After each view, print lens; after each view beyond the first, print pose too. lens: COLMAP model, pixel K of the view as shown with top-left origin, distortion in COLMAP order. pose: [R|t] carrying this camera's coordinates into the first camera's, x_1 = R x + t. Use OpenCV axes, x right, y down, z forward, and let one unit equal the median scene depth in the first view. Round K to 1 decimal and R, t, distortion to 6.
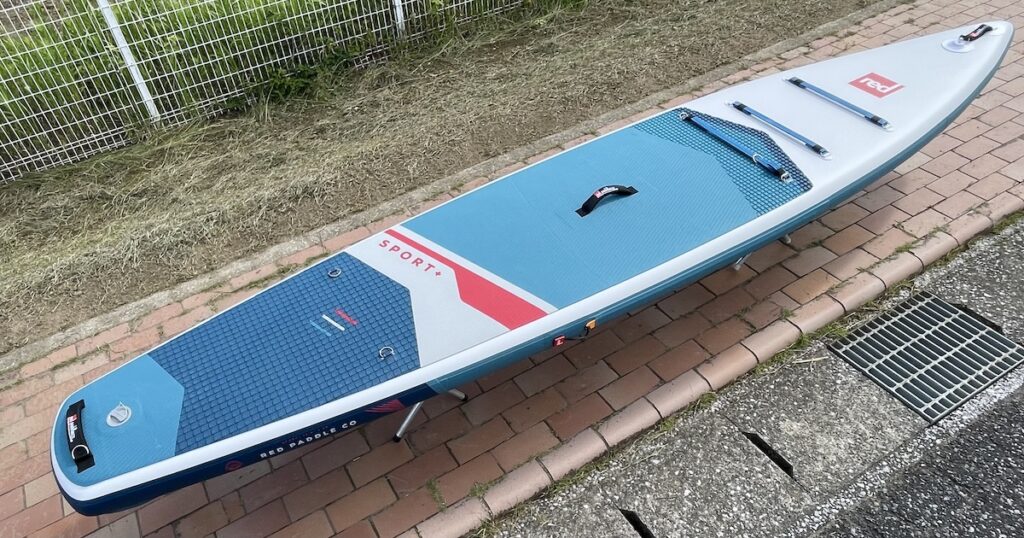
lens RADIAL K [[639.7, 0, 455.6], [0, 639.7, 324.4], [0, 0, 1]] dist [-0.001511, -0.001371]
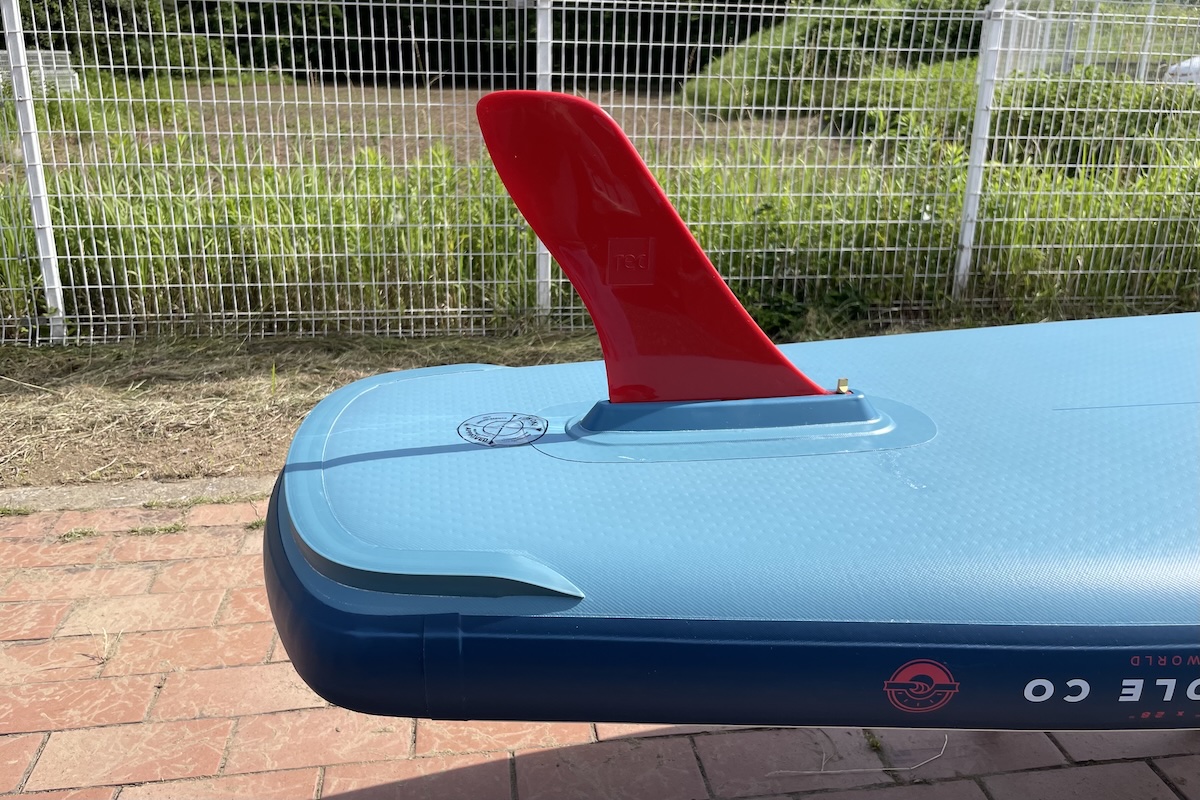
lens RADIAL K [[954.0, 0, 573.9], [0, 954.0, 374.7], [0, 0, 1]] dist [0.077557, -0.122913]
pose [[0.922304, 0.212786, -0.322611, -0.221332], [-0.334344, 0.858003, -0.389929, 0.155571], [0.193830, 0.467496, 0.862484, 0.401873]]
